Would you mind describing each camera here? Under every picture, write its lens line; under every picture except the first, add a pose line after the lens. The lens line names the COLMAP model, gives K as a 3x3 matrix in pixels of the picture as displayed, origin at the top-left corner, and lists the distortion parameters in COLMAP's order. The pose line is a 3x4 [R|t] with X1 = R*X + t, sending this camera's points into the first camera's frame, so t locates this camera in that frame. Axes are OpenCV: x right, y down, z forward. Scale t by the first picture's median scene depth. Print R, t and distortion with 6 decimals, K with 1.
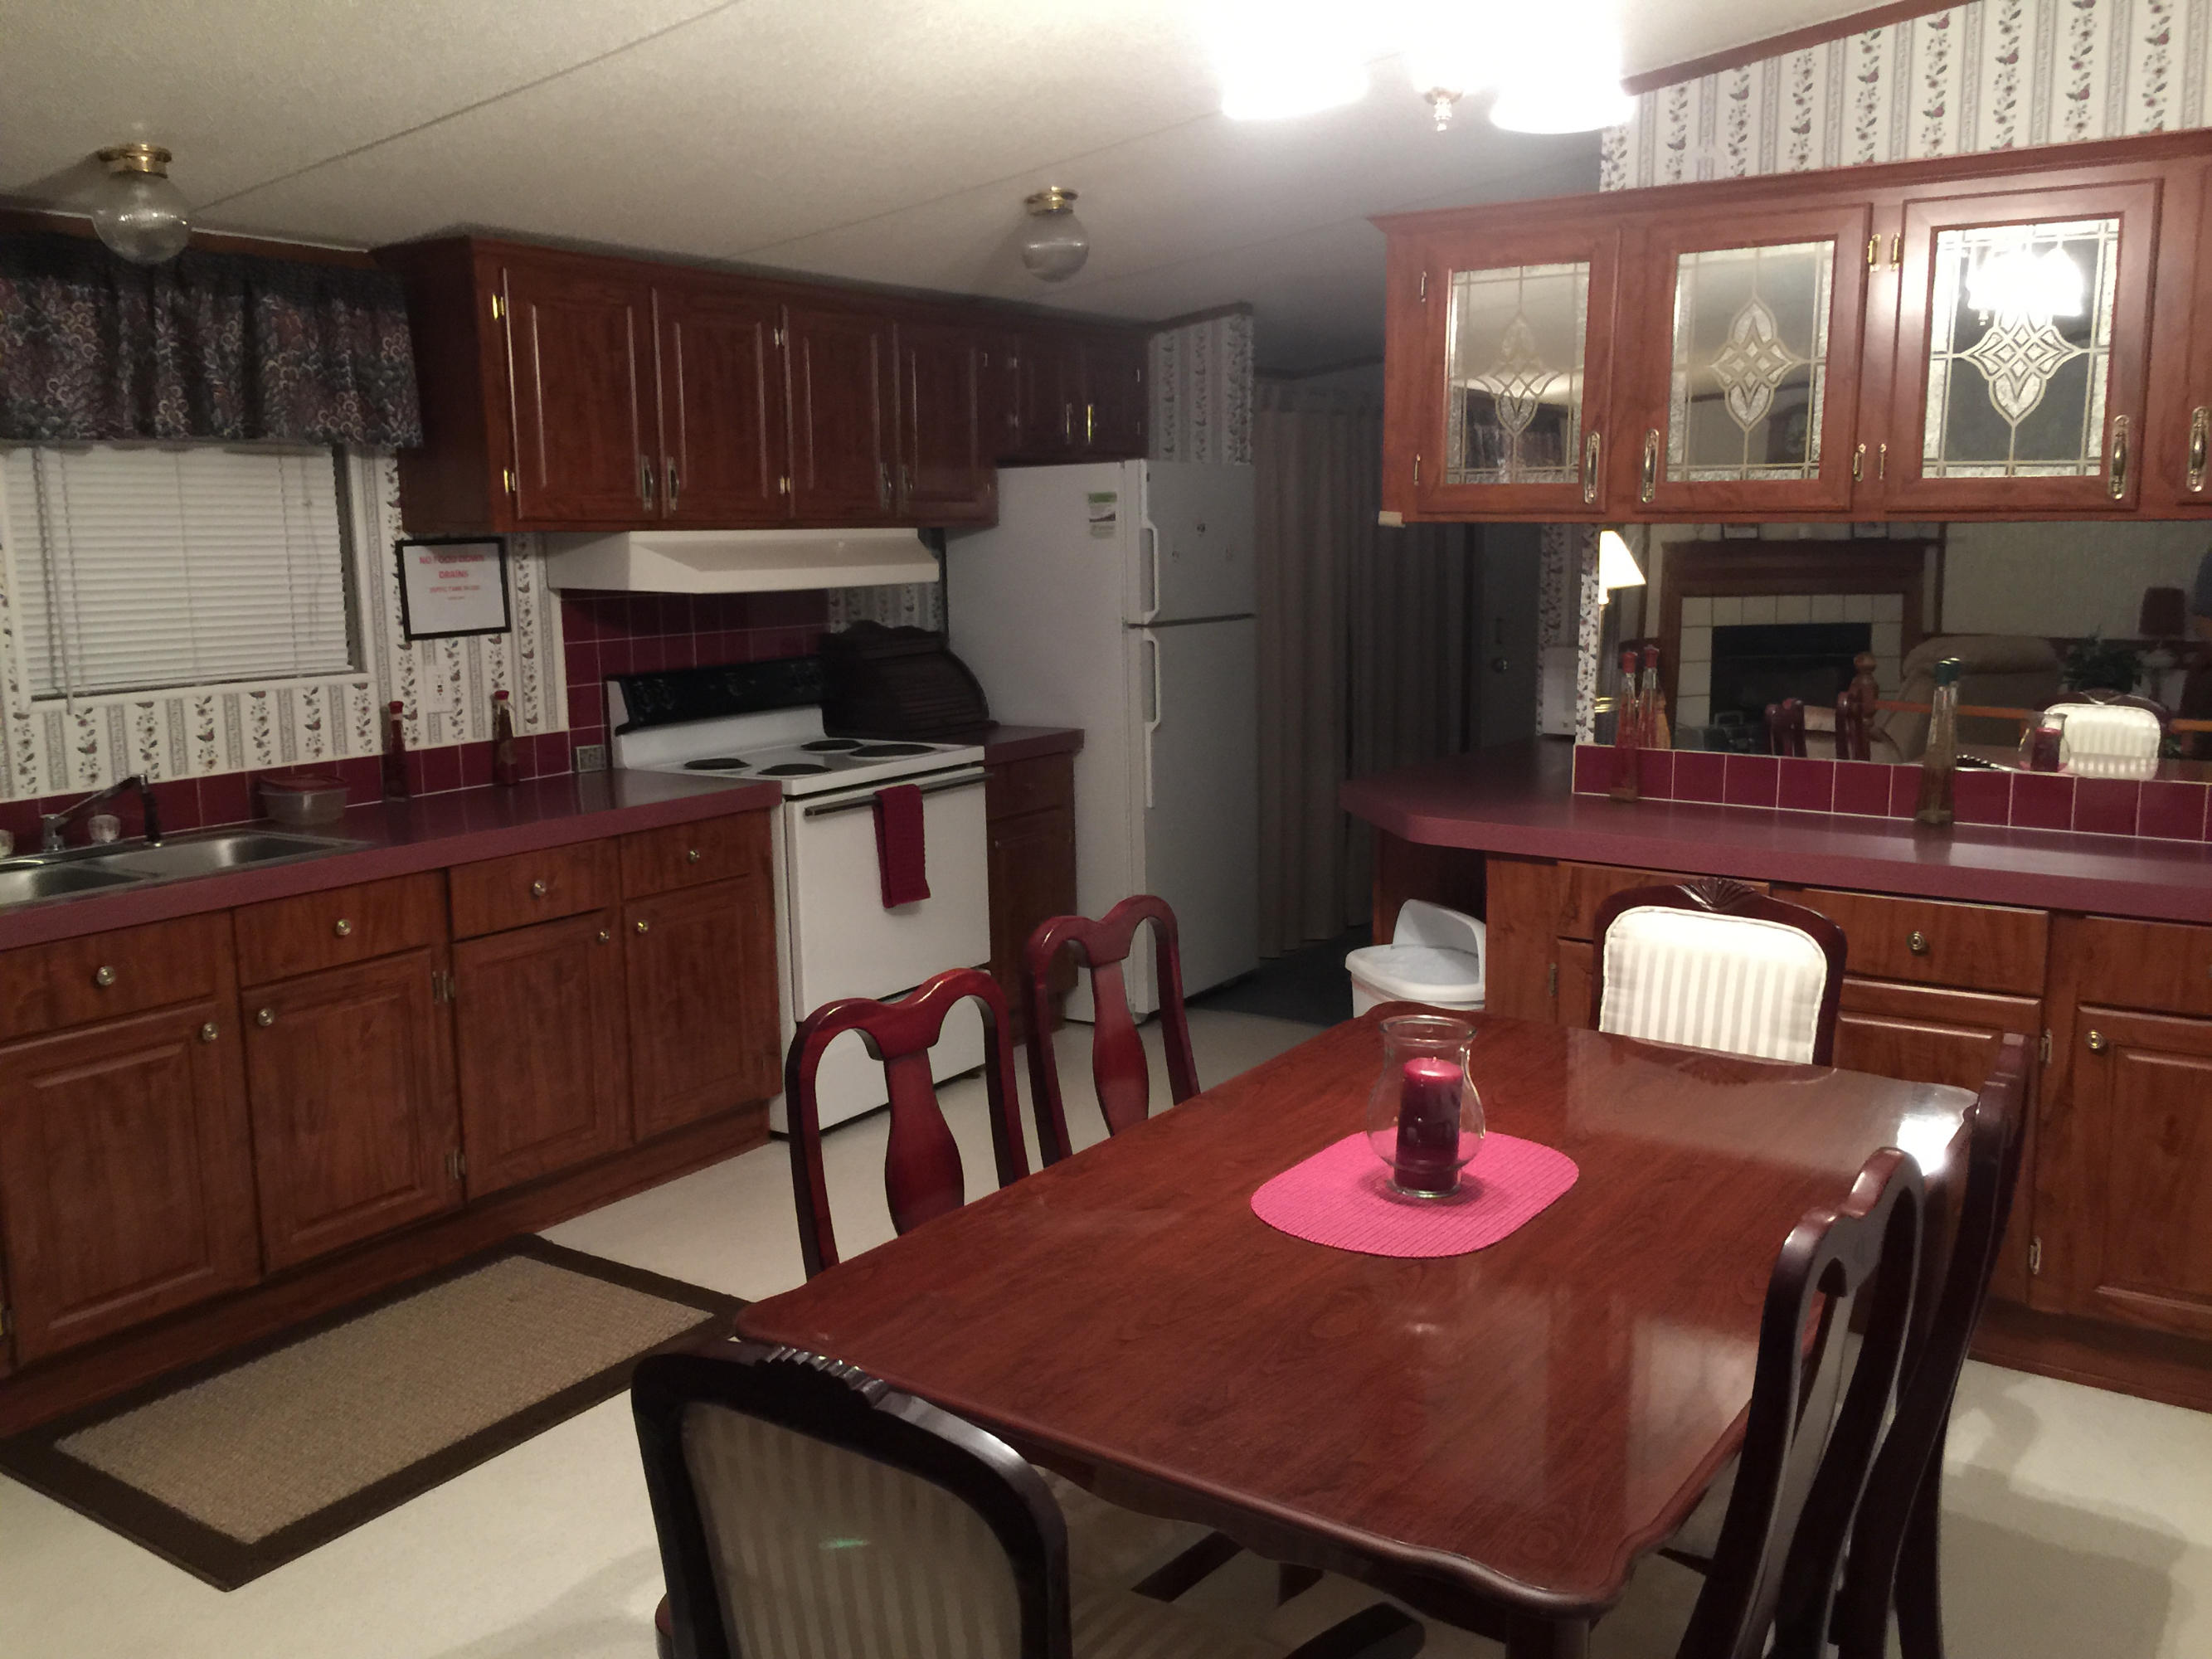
lens RADIAL K [[1917.5, 0, 1098.7], [0, 1917.5, 822.1], [0, 0, 1]] dist [0.078468, -0.083637]
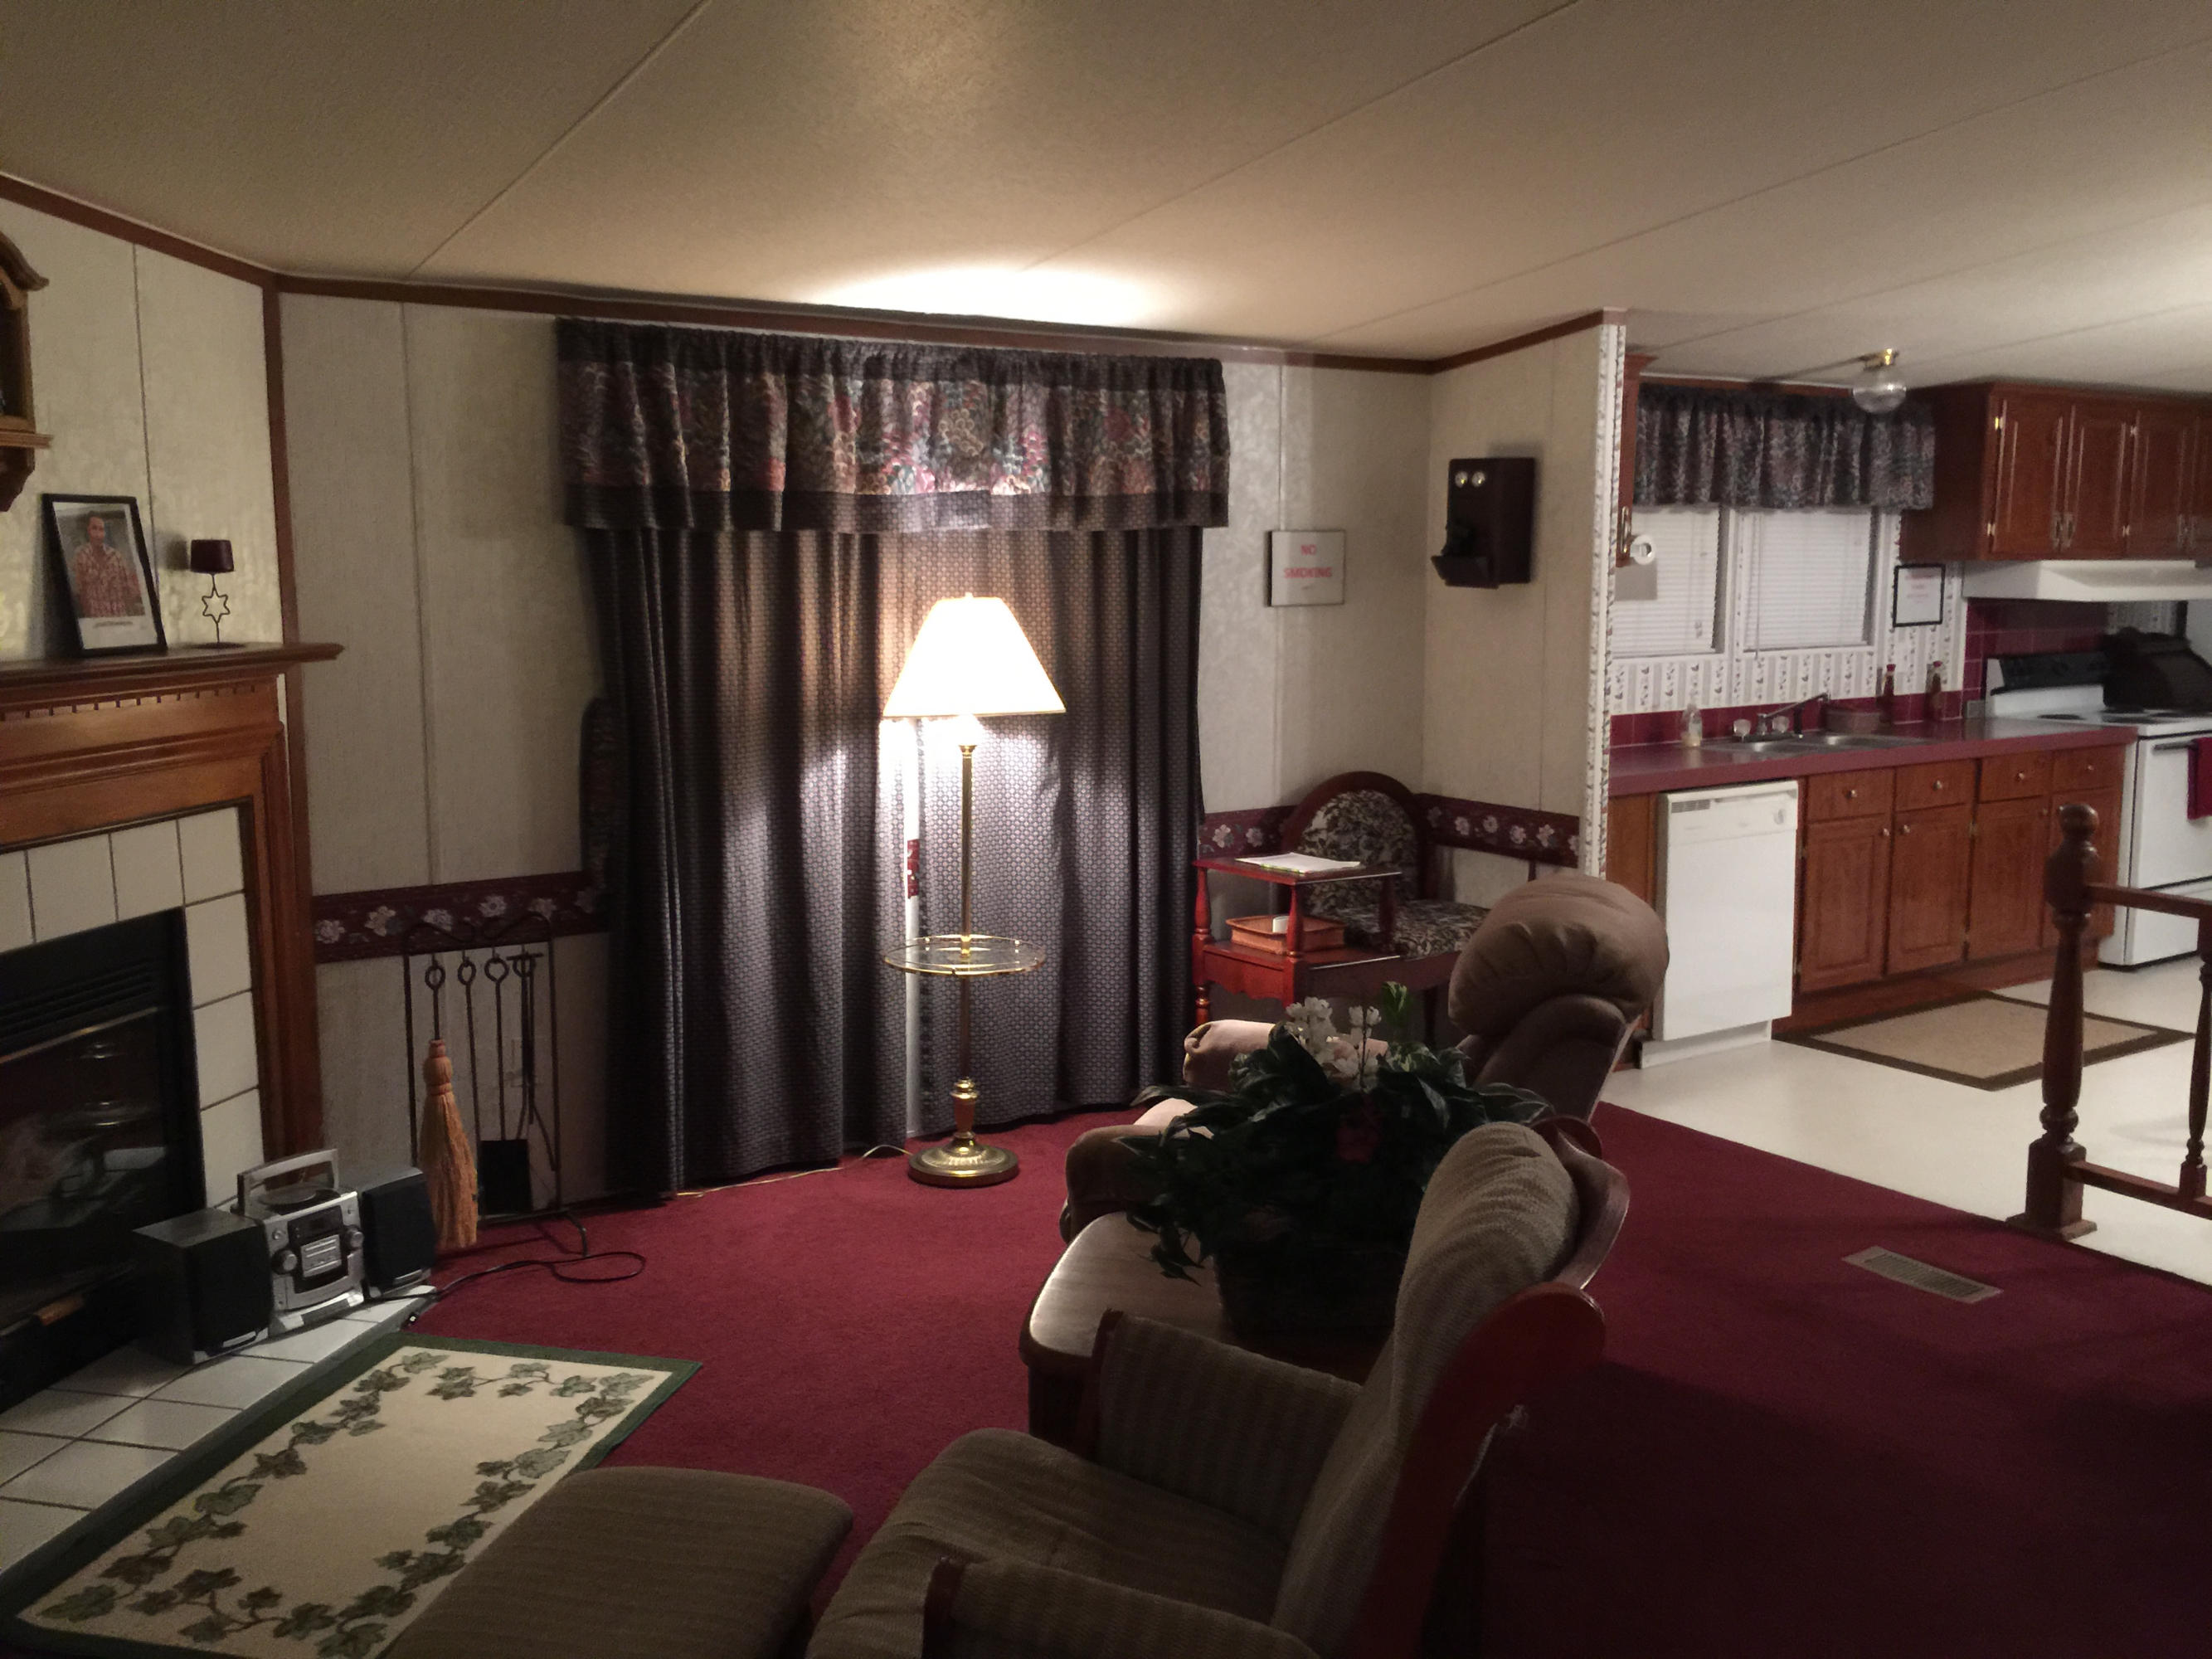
lens RADIAL K [[1917.5, 0, 1098.7], [0, 1917.5, 822.1], [0, 0, 1]] dist [0.078468, -0.083637]
pose [[0.927593, 0.068976, -0.367170, -0.359605], [-0.074157, 0.997247, -0.000002, 0.115483], [0.366159, 0.027230, 0.930154, -0.730618]]
